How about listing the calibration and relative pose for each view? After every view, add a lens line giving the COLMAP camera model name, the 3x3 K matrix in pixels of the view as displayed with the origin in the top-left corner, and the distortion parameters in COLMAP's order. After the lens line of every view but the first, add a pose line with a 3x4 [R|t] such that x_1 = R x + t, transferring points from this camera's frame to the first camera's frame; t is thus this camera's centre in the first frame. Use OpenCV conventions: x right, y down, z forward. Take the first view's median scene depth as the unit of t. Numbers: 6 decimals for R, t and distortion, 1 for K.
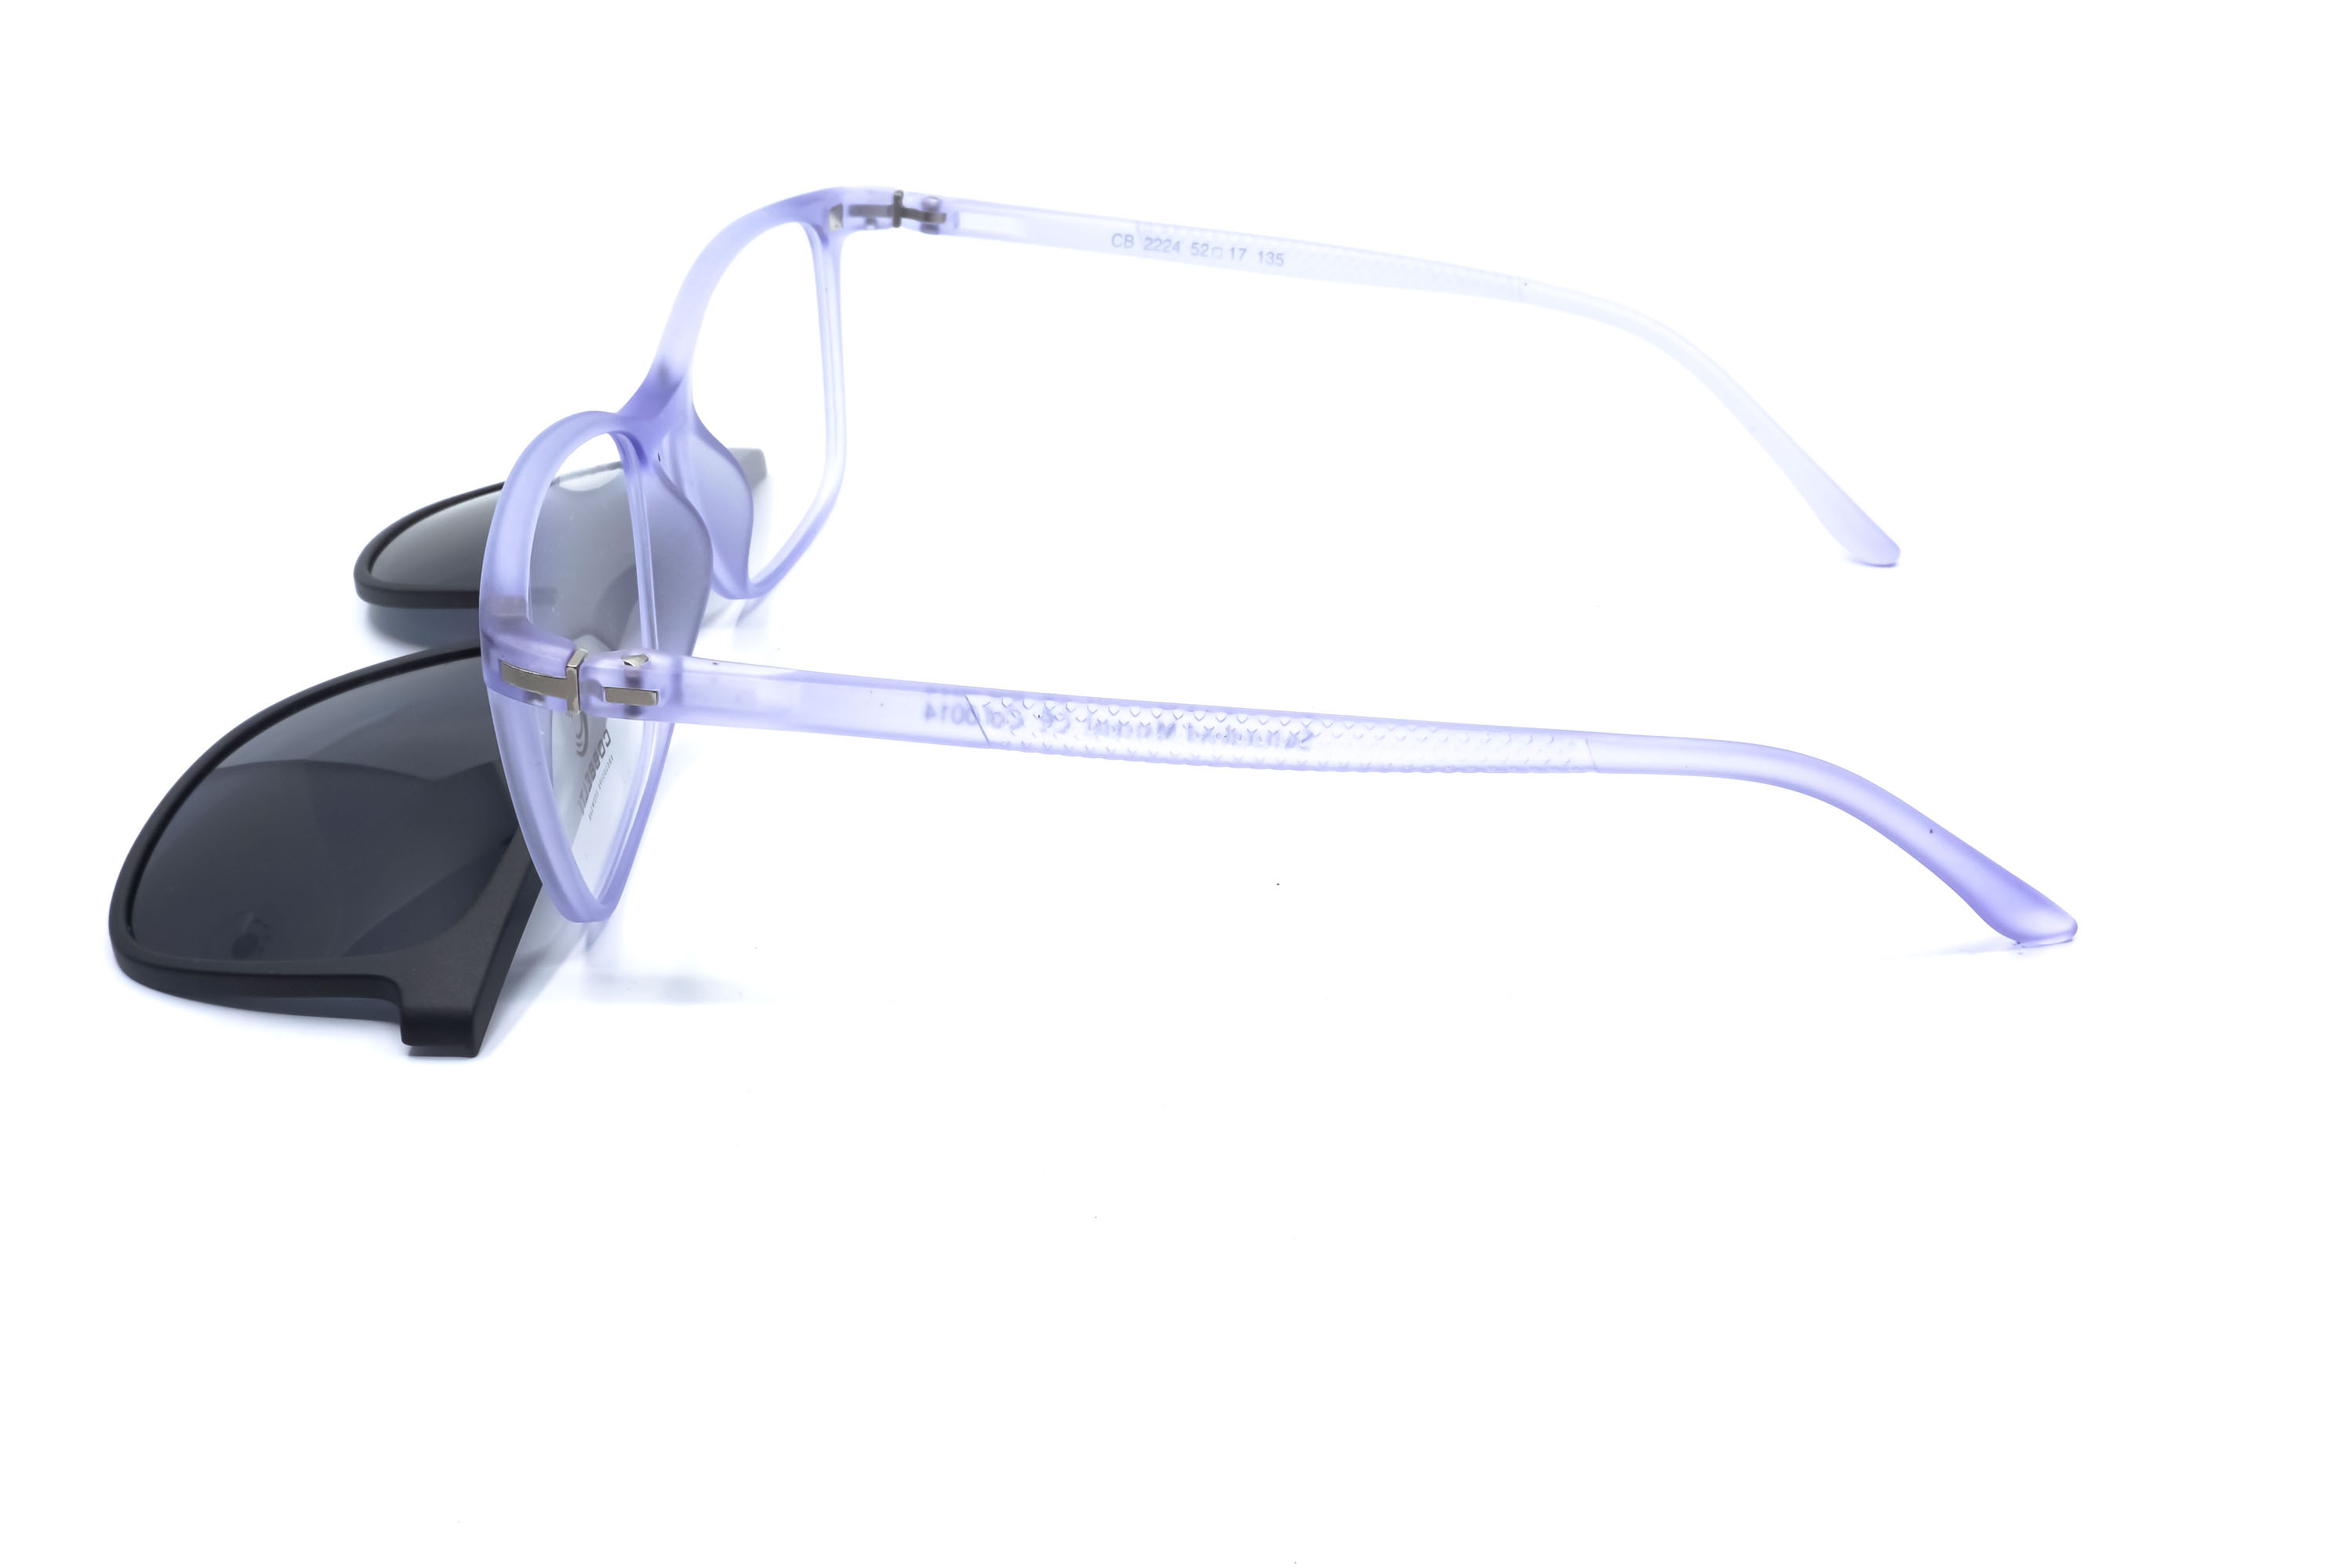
lens RADIAL K [[2319.8, 0, 1183.0], [0, 2319.8, 787.9], [0, 0, 1]] dist [-0.021896, 0.000000]
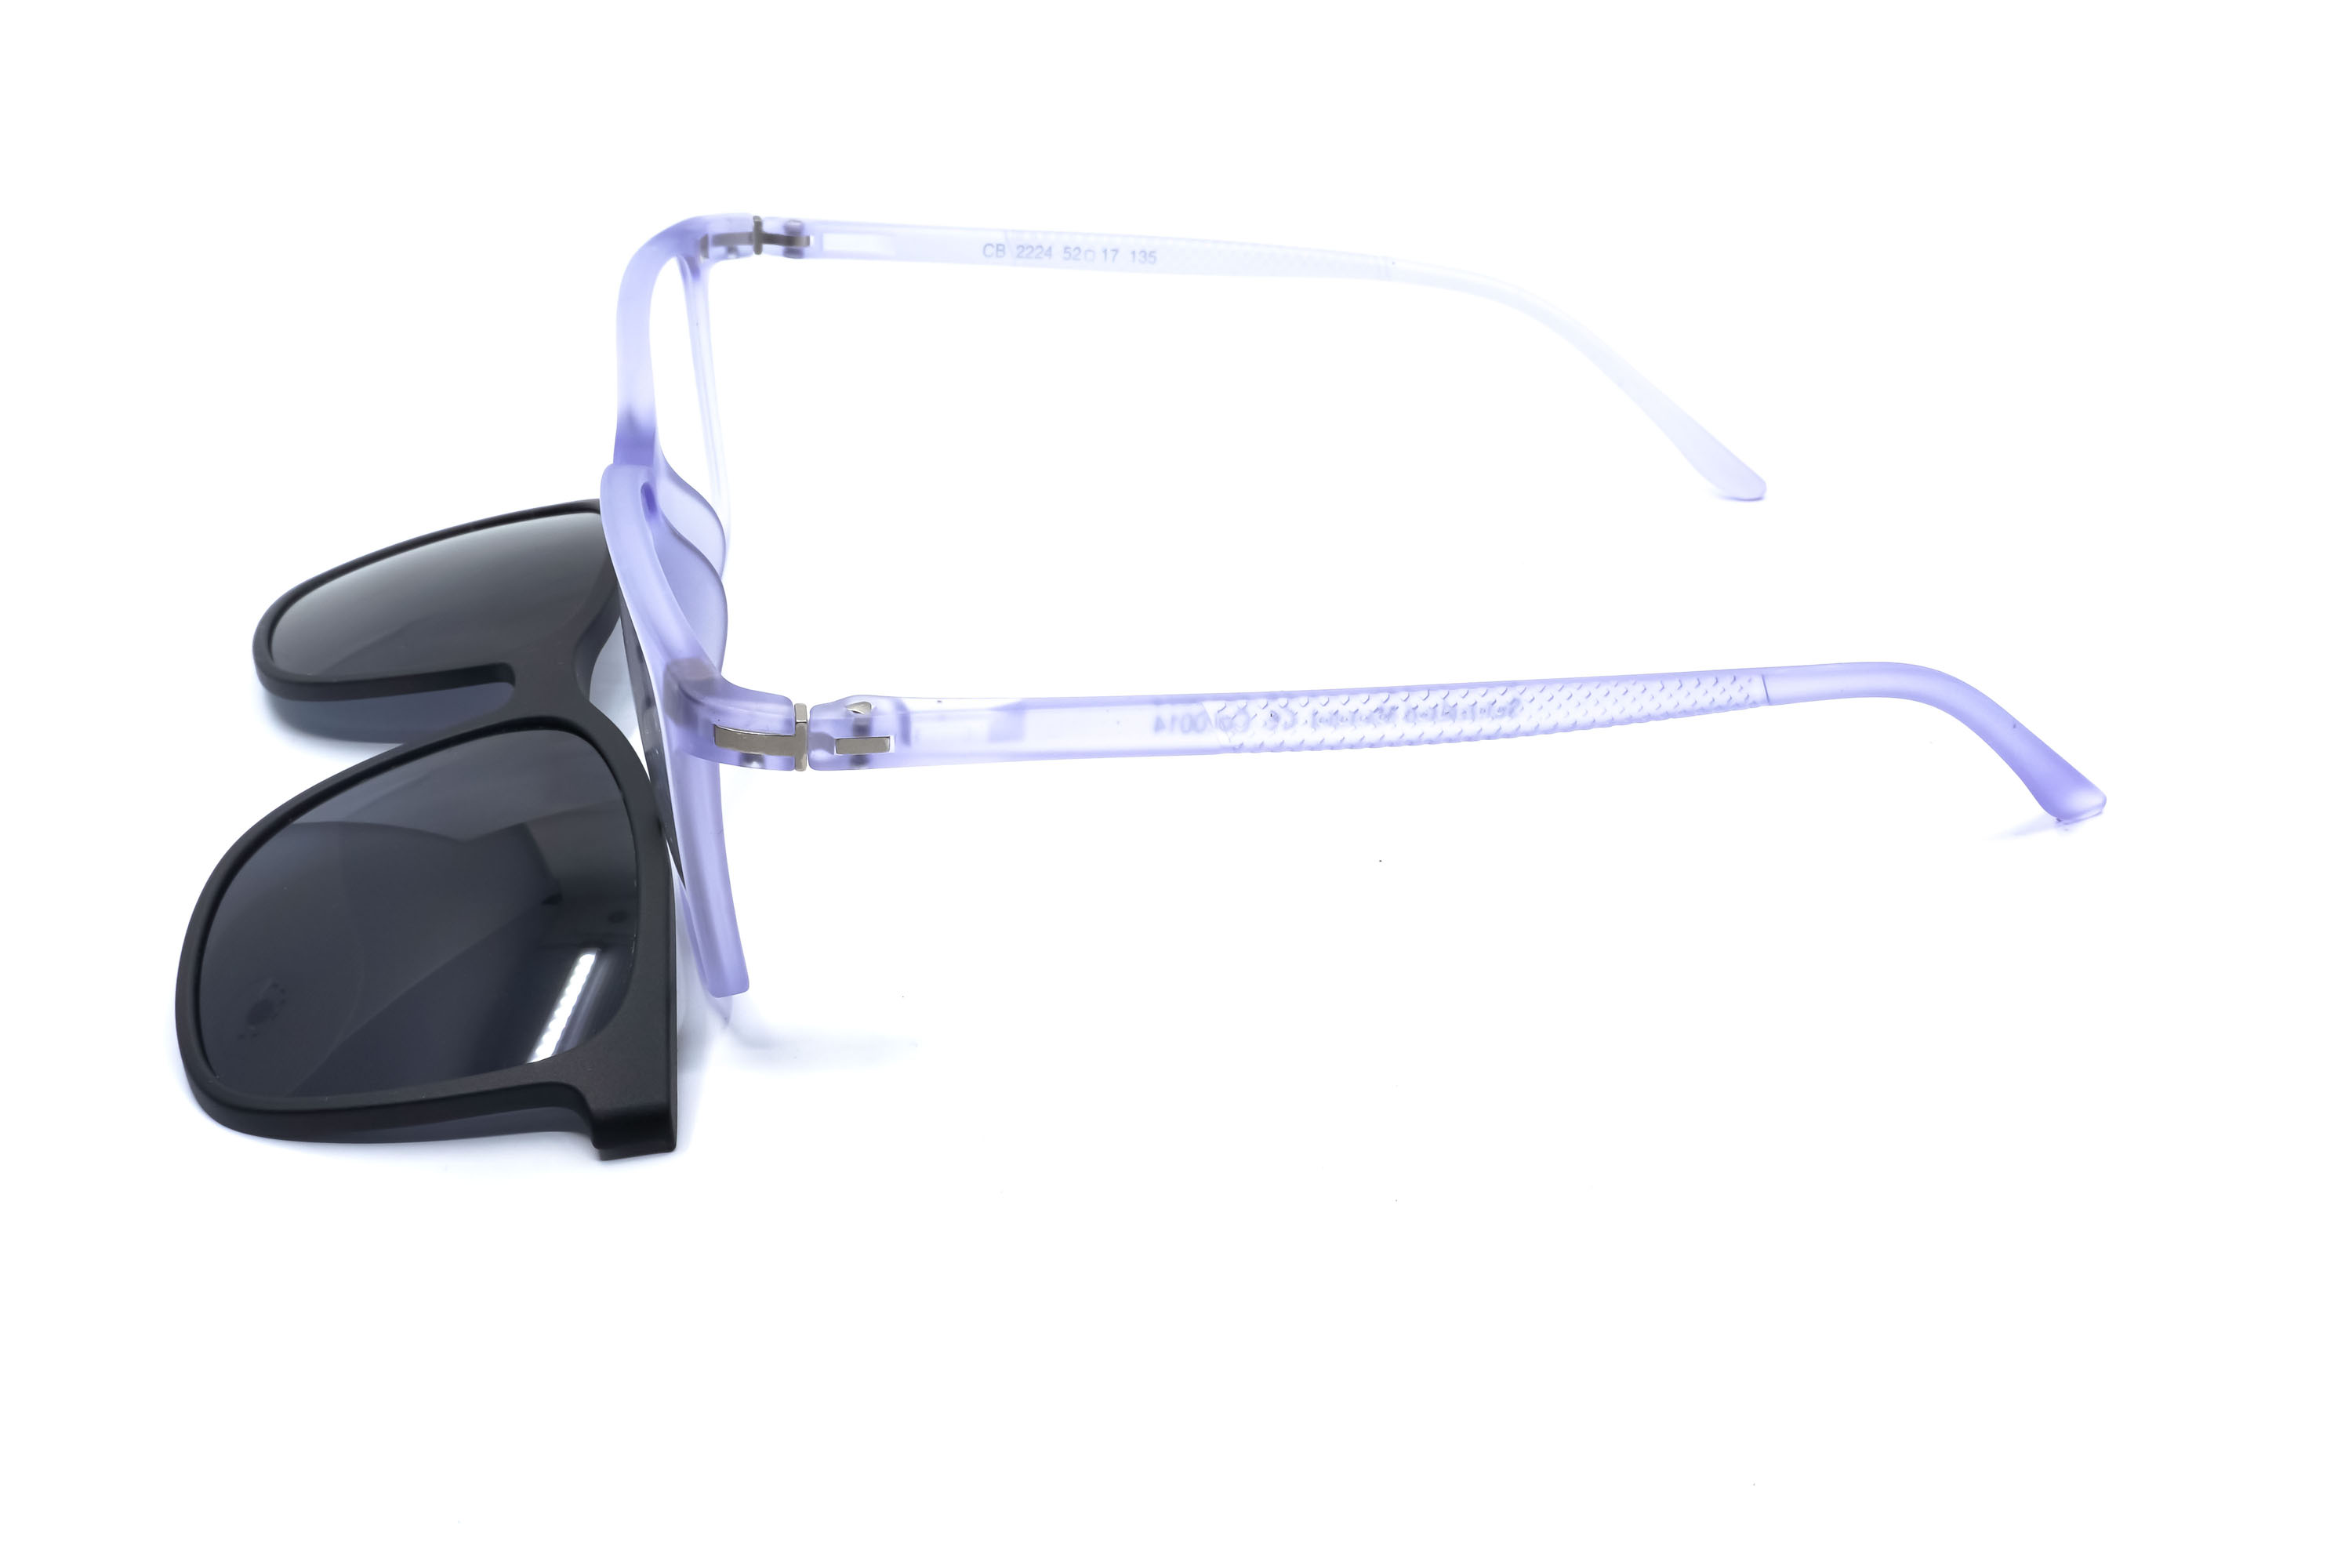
lens RADIAL K [[2319.8, 0, 1184.2], [0, 2319.8, 768.5], [0, 0, 1]] dist [-0.021896, 0.000000]
pose [[0.966287, -0.124120, 0.225572, -0.205408], [0.126161, 0.991995, 0.005403, -0.011394], [-0.224437, 0.023238, 0.974211, 0.020266]]
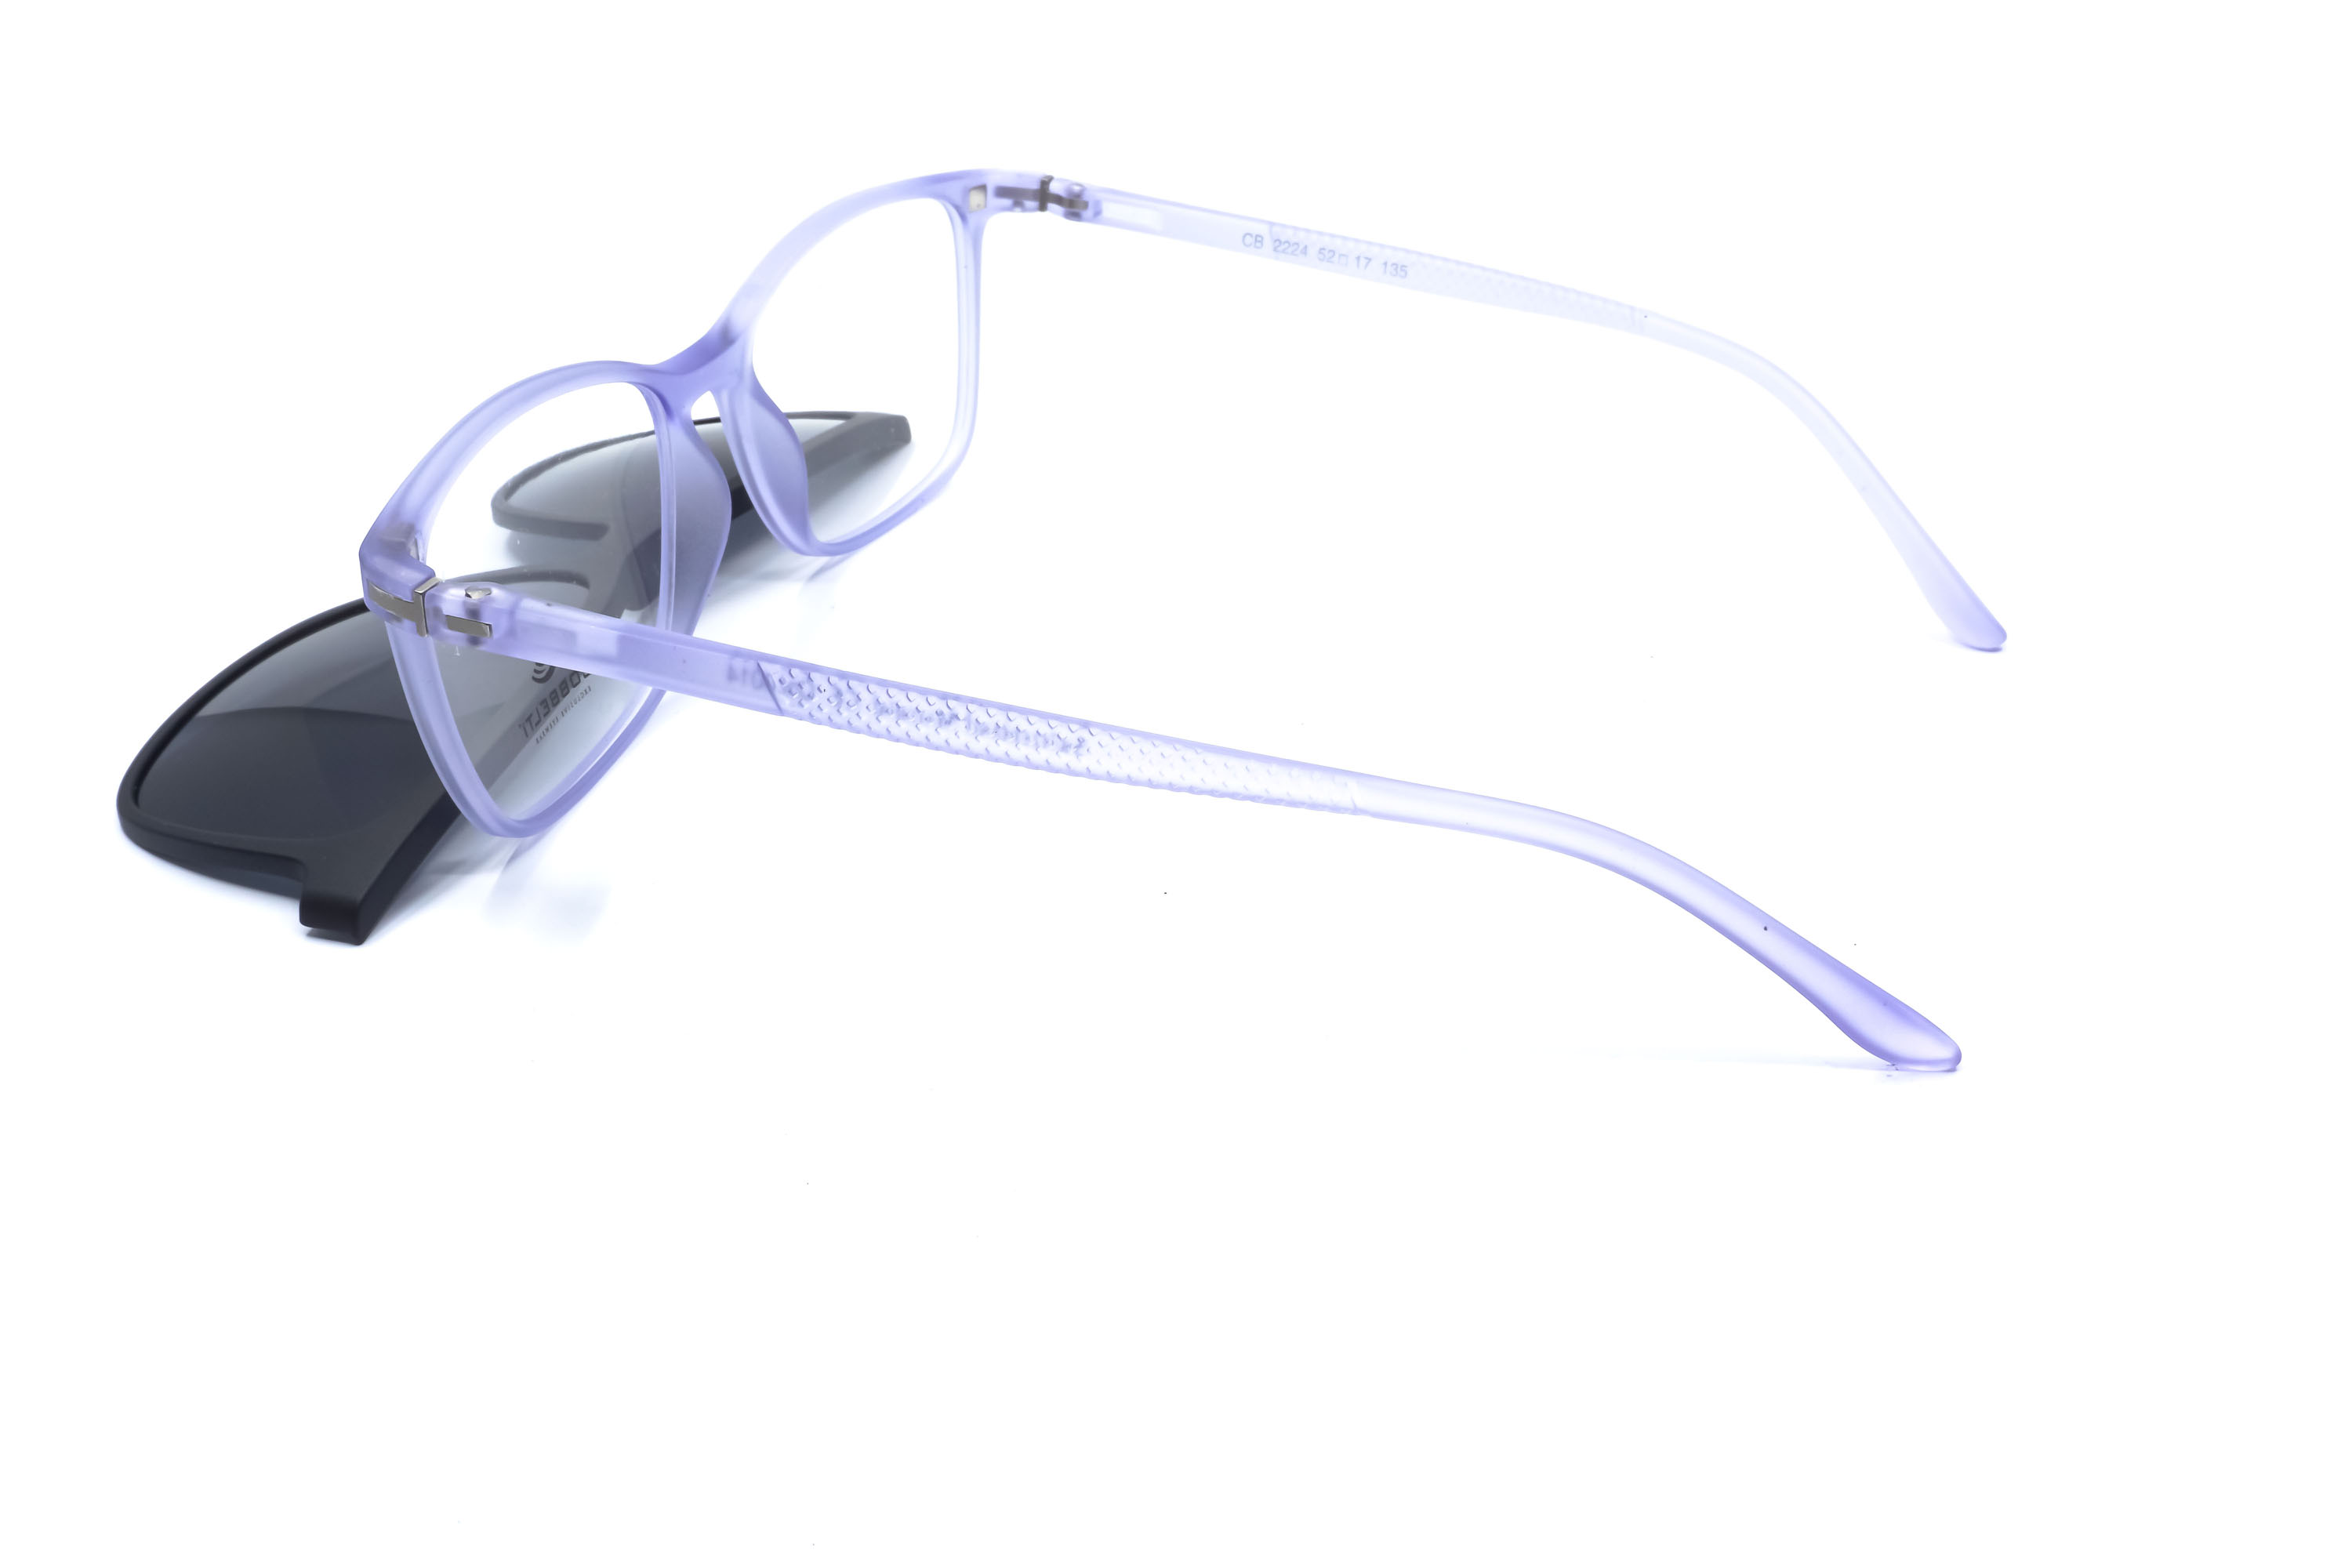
lens RADIAL K [[2319.8, 0, 1168.0], [0, 2319.8, 795.2], [0, 0, 1]] dist [-0.021896, 0.000000]
pose [[0.965141, 0.127682, -0.228476, 0.203479], [-0.126407, 0.991771, 0.020270, -0.015666], [0.229184, 0.009317, 0.973339, 0.024490]]
